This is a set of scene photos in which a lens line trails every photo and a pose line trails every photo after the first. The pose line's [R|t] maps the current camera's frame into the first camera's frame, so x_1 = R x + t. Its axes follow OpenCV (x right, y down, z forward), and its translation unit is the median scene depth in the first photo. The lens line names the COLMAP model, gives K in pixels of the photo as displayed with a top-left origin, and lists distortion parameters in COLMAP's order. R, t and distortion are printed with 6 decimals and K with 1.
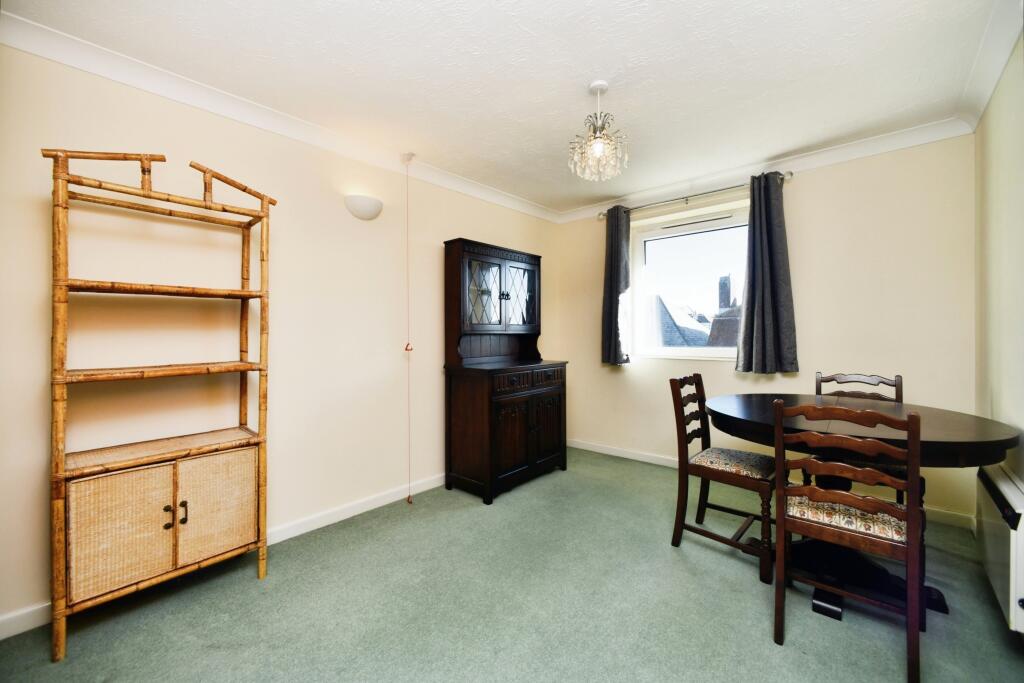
lens RADIAL K [[414.3, 0, 512.0], [0, 414.3, 341.5], [0, 0, 1]] dist [0.005802, 0.000037]
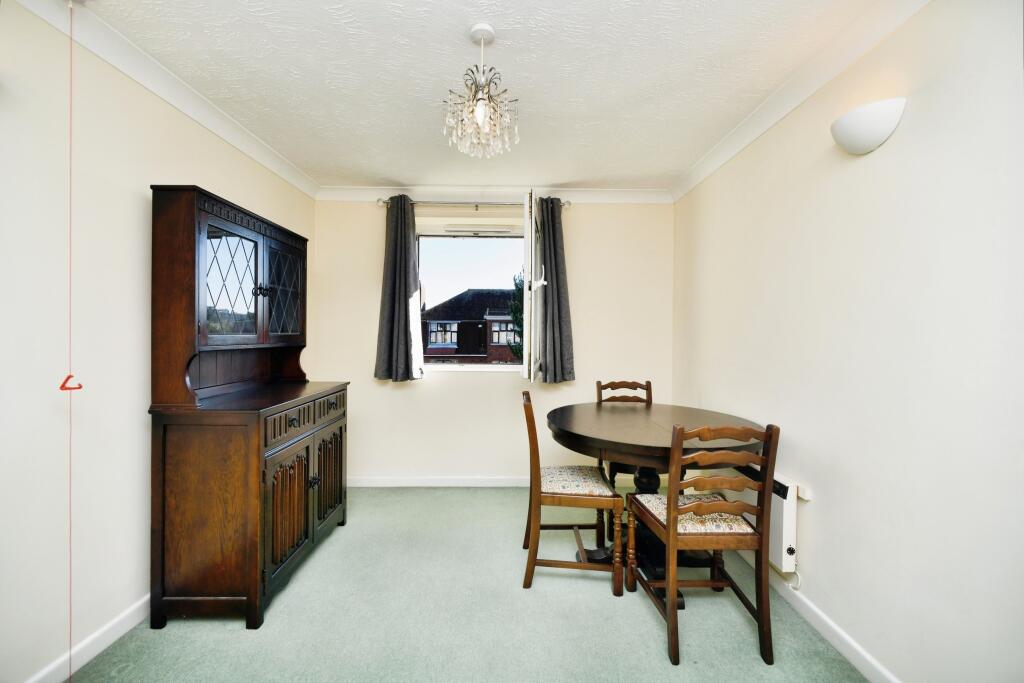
lens RADIAL K [[409.9, 0, 511.5], [0, 409.9, 339.4], [0, 0, 1]] dist [0.003134, -0.000043]
pose [[0.746775, 0.000977, 0.665076, -0.178550], [0.000137, 0.999999, -0.001624, -0.035980], [-0.665077, 0.001304, 0.746774, 0.279242]]
